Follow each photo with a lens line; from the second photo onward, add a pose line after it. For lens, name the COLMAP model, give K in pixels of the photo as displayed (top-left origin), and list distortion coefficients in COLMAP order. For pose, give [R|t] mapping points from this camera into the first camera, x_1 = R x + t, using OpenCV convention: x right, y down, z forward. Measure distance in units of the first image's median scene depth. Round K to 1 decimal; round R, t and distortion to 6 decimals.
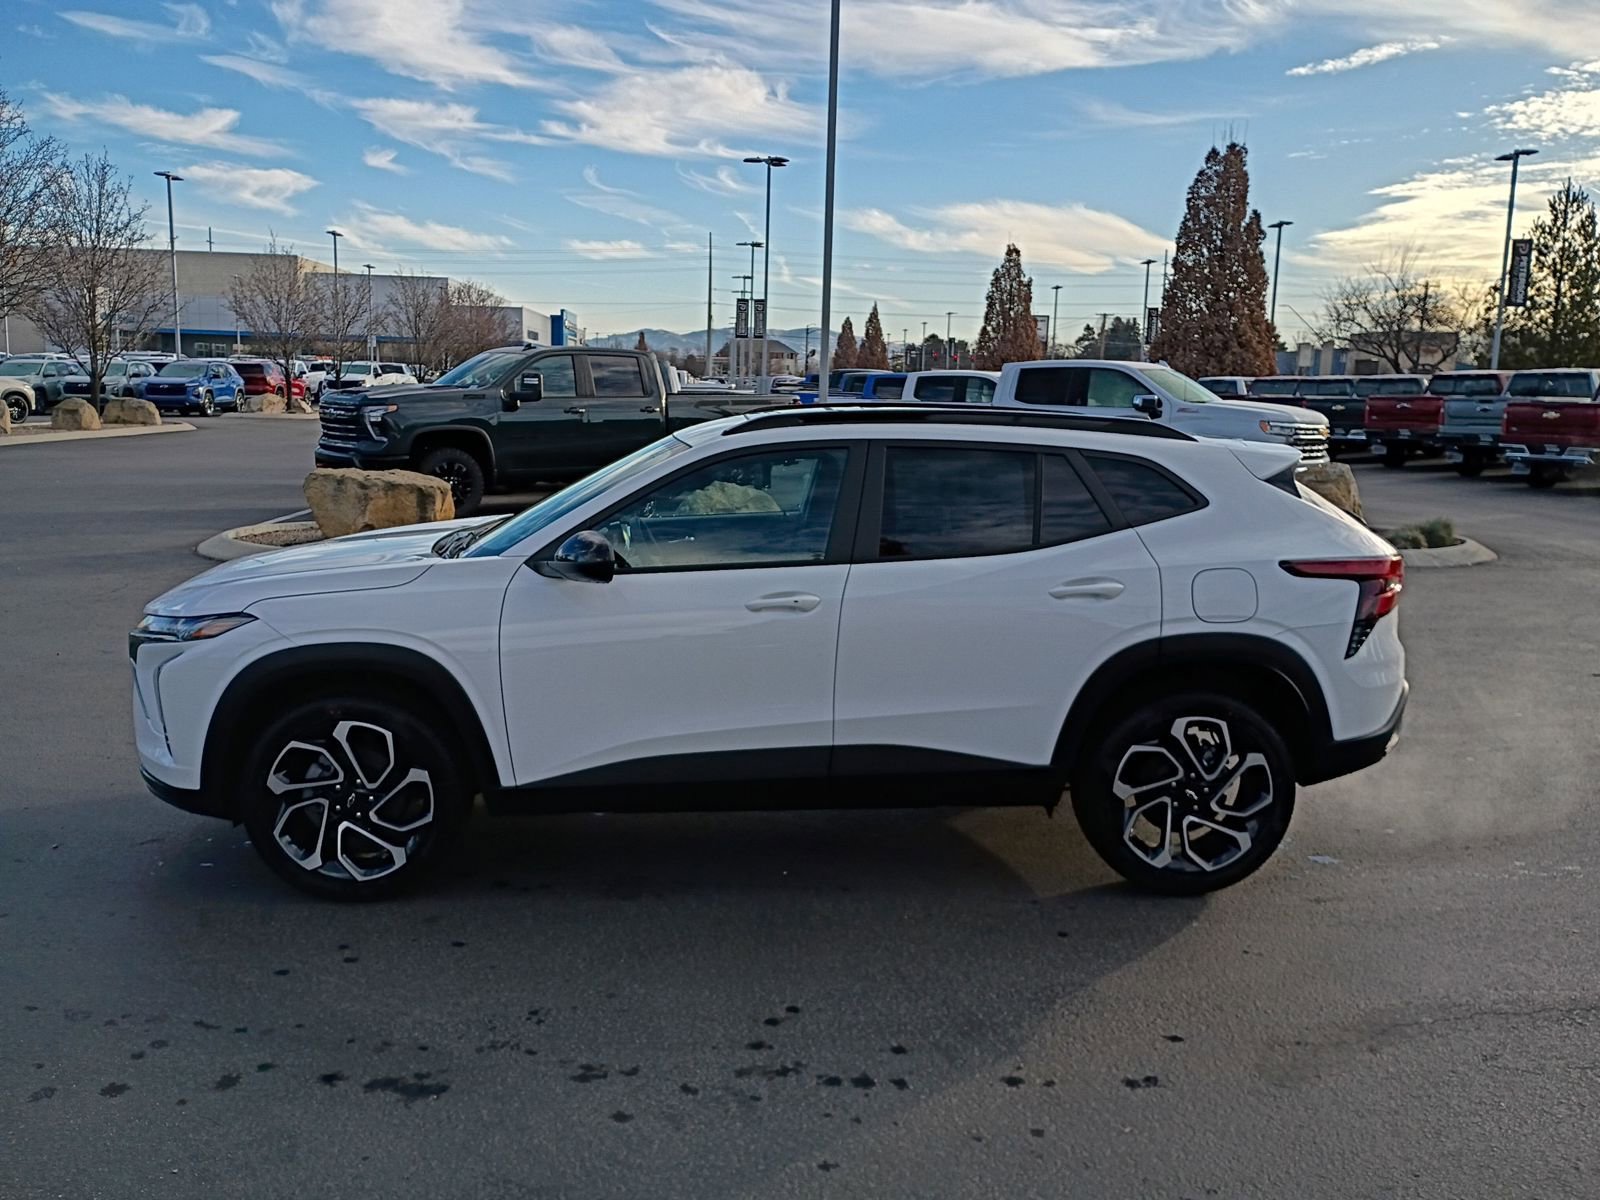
lens RADIAL K [[1382.3, 0, 787.8], [0, 1382.3, 591.1], [0, 0, 1]] dist [0.074043, -0.097609]
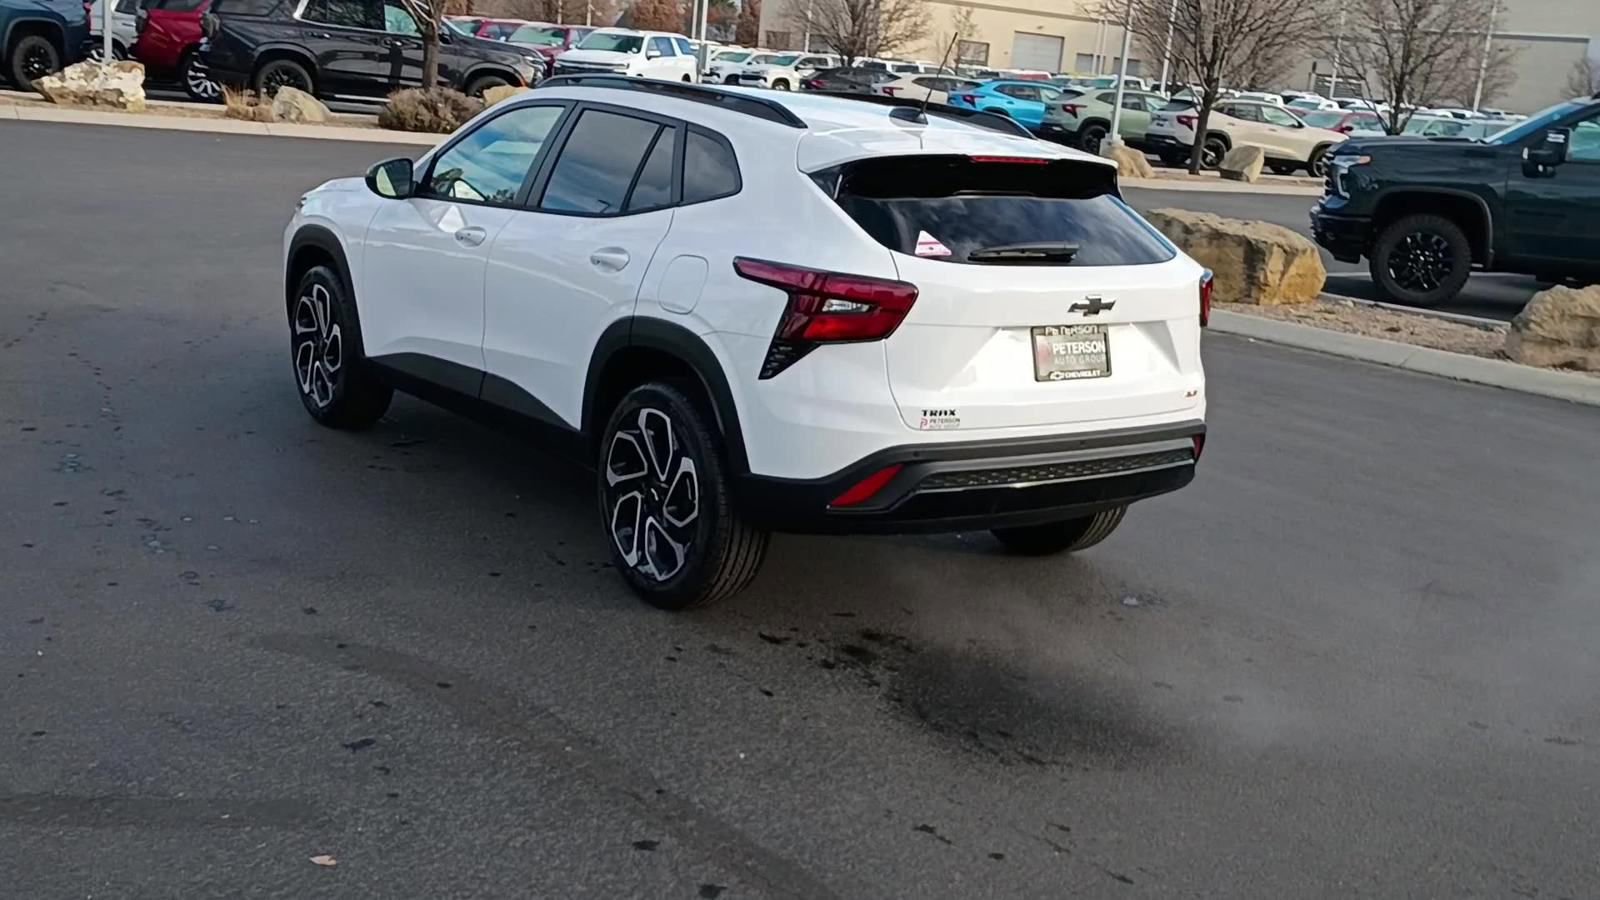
lens RADIAL K [[1795.5, 0, 809.5], [0, 1795.5, 449.8], [0, 0, 1]] dist [0.048475, 0.000000]
pose [[0.537757, 0.202007, -0.818542, 0.315397], [-0.201727, 0.973500, 0.107720, -0.008106], [0.818611, 0.107195, 0.564257, 0.094102]]
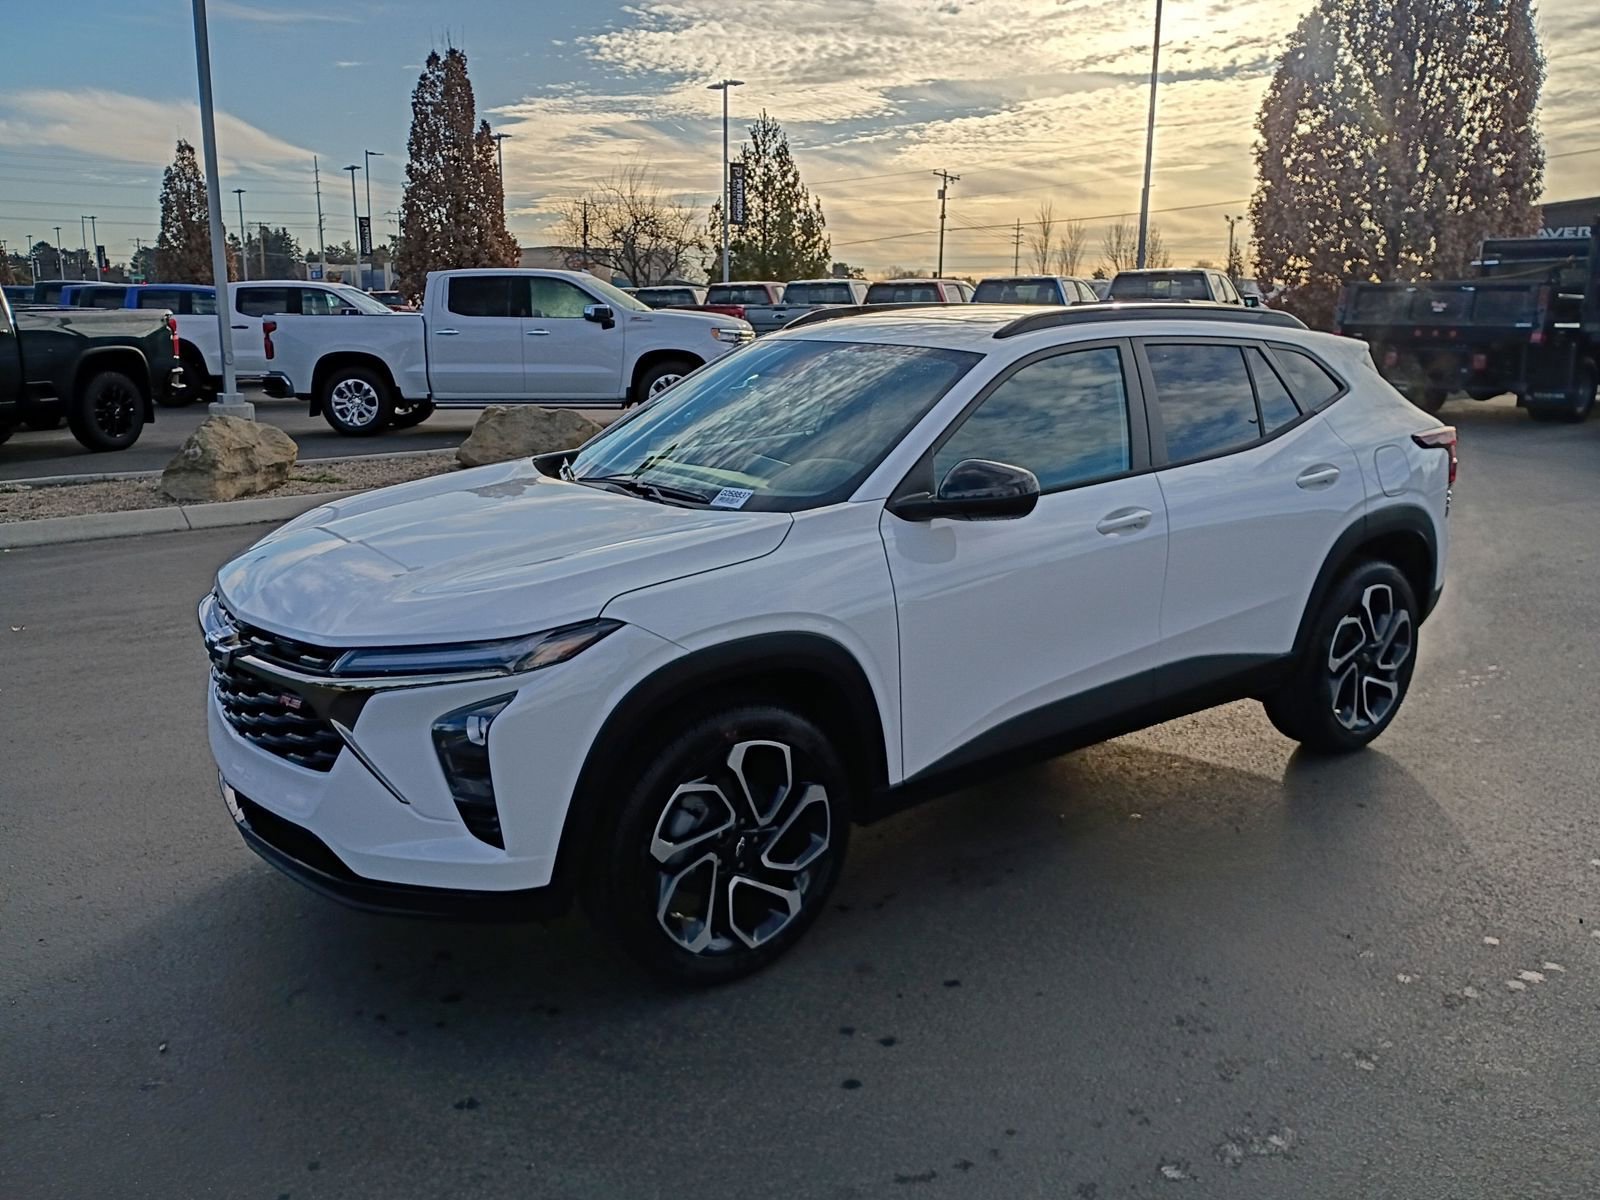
lens RADIAL K [[1382.3, 0, 785.7], [0, 1382.3, 586.7], [0, 0, 1]] dist [0.074043, -0.097609]
pose [[0.807198, -0.133205, 0.575054, -0.161379], [0.101369, 0.991014, 0.087267, -0.011378], [-0.581511, -0.012149, 0.813448, 0.088362]]
